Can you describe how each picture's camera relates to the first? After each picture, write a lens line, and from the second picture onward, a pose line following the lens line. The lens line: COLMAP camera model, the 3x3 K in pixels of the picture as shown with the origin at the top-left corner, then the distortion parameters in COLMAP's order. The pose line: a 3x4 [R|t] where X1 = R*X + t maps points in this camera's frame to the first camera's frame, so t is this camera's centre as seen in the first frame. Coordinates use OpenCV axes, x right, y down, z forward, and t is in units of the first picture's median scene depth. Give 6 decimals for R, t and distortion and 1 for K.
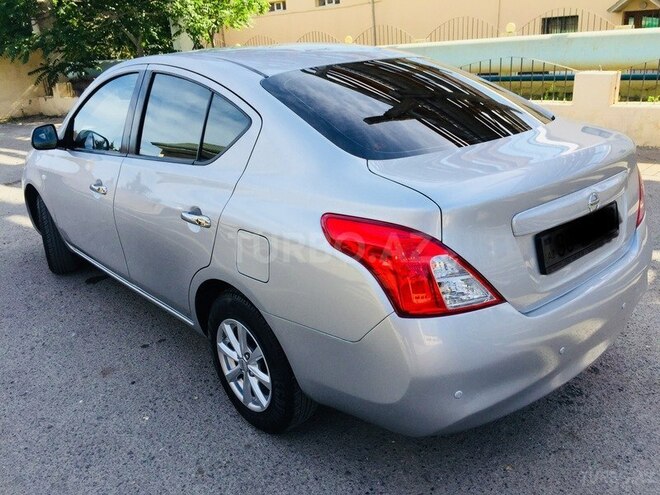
lens RADIAL K [[565.2, 0, 330.0], [0, 565.2, 247.5], [0, 0, 1]] dist [0.070790, -0.118212]
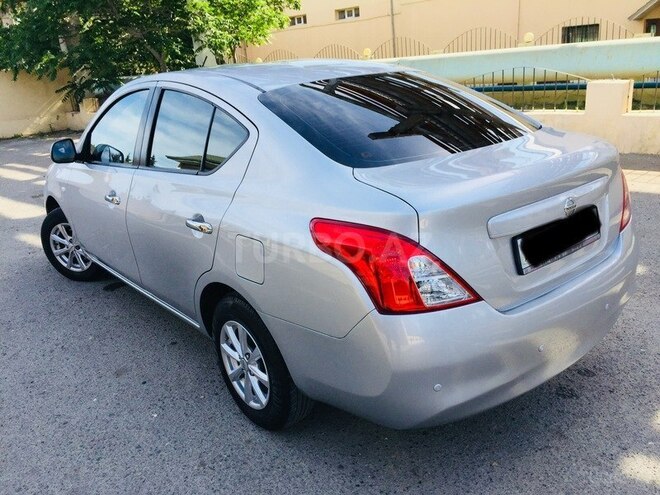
lens RADIAL K [[571.8, 0, 329.0], [0, 571.8, 252.3], [0, 0, 1]] dist [0.061249, -0.113965]
pose [[0.998917, -0.002556, -0.046454, 0.050831], [0.001872, 0.999889, -0.014753, 0.014109], [0.046486, 0.014650, 0.998811, -0.053732]]
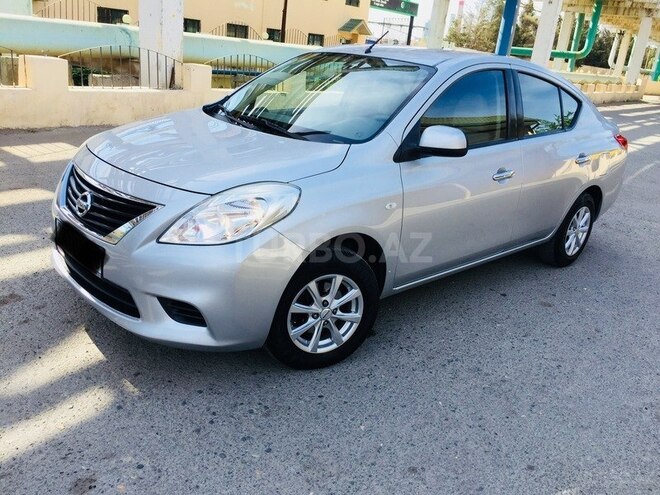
lens RADIAL K [[565.2, 0, 330.0], [0, 565.2, 247.5], [0, 0, 1]] dist [0.070790, -0.118212]
pose [[-0.050933, -0.279059, 0.958922, -1.921836], [0.234859, 0.929894, 0.283086, -0.484163], [-0.970694, 0.239630, 0.018177, 1.718873]]
